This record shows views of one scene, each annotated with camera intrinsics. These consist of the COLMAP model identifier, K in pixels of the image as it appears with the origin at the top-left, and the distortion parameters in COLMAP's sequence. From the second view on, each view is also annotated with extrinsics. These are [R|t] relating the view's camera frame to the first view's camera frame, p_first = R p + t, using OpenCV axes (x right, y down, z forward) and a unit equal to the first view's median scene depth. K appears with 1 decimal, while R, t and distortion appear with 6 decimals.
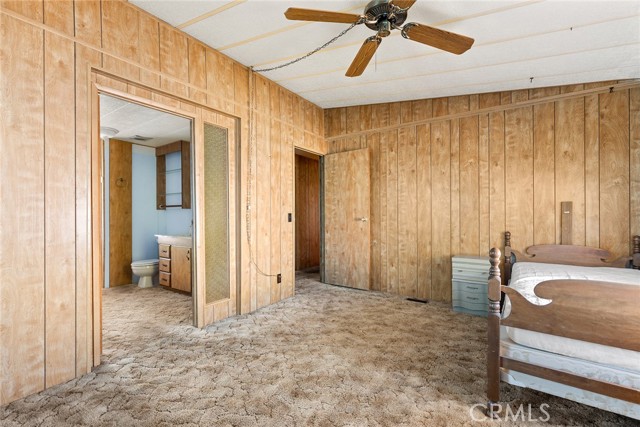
lens RADIAL K [[288.0, 0, 322.6], [0, 288.0, 215.2], [0, 0, 1]] dist [0.009705, -0.000680]
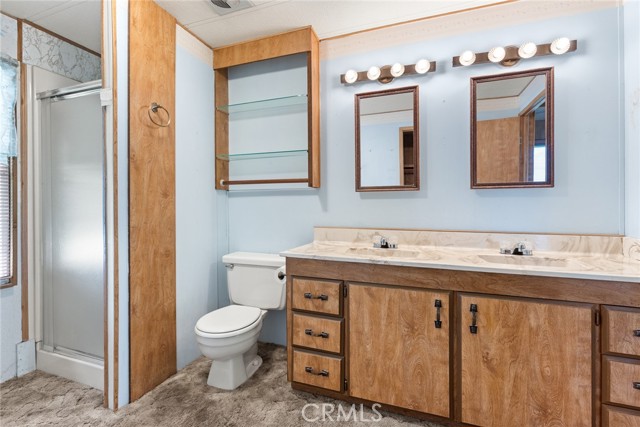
lens RADIAL K [[288.0, 0, 316.2], [0, 288.0, 207.9], [0, 0, 1]] dist [0.009705, -0.000680]
pose [[0.965205, 0.007479, 0.261386, -0.577651], [-0.011173, 0.999858, 0.012648, 0.002311], [-0.261254, -0.015128, 0.965152, 0.566423]]
